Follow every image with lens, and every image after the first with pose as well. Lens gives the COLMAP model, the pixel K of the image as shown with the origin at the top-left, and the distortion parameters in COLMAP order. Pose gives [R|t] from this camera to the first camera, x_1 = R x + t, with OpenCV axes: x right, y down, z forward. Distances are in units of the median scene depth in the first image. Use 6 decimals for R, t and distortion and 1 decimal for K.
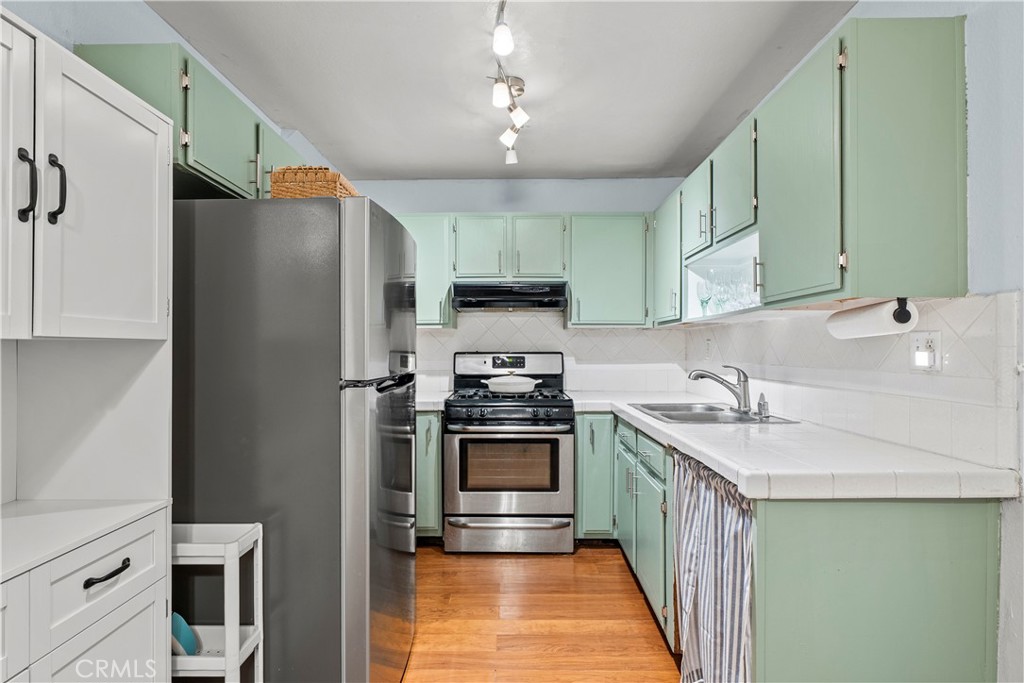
lens RADIAL K [[535.7, 0, 510.7], [0, 535.7, 342.6], [0, 0, 1]] dist [0.000587, -0.000453]
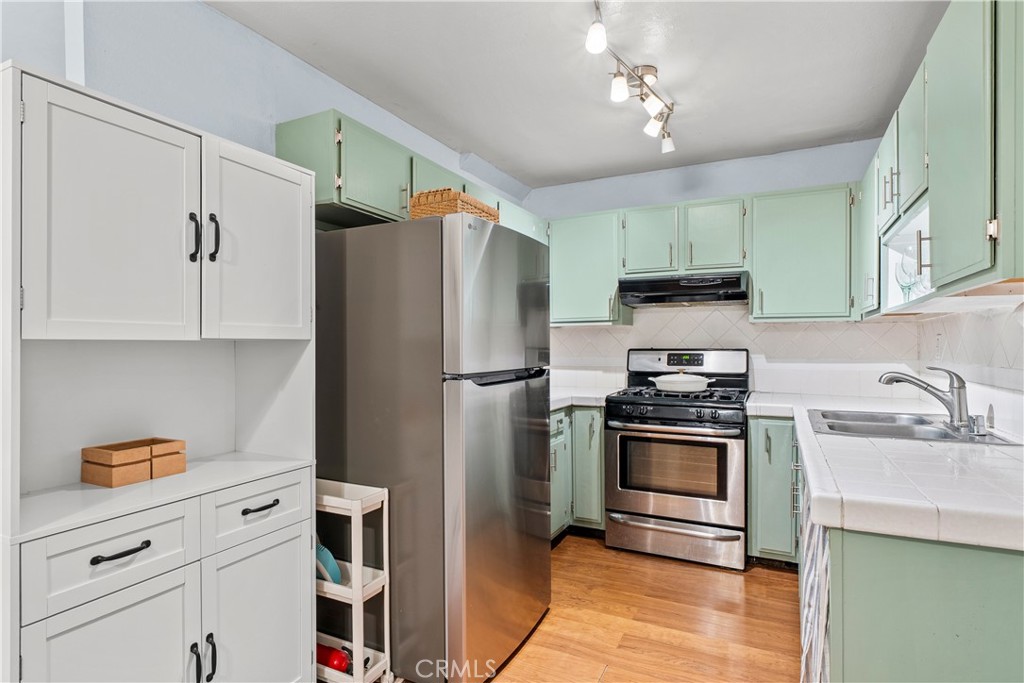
lens RADIAL K [[535.7, 0, 510.7], [0, 535.7, 342.6], [0, 0, 1]] dist [0.000587, -0.000453]
pose [[0.897320, -0.001658, -0.441378, 0.195459], [0.005194, 0.999963, 0.006804, -0.002010], [0.441350, -0.008398, 0.897296, 0.016782]]
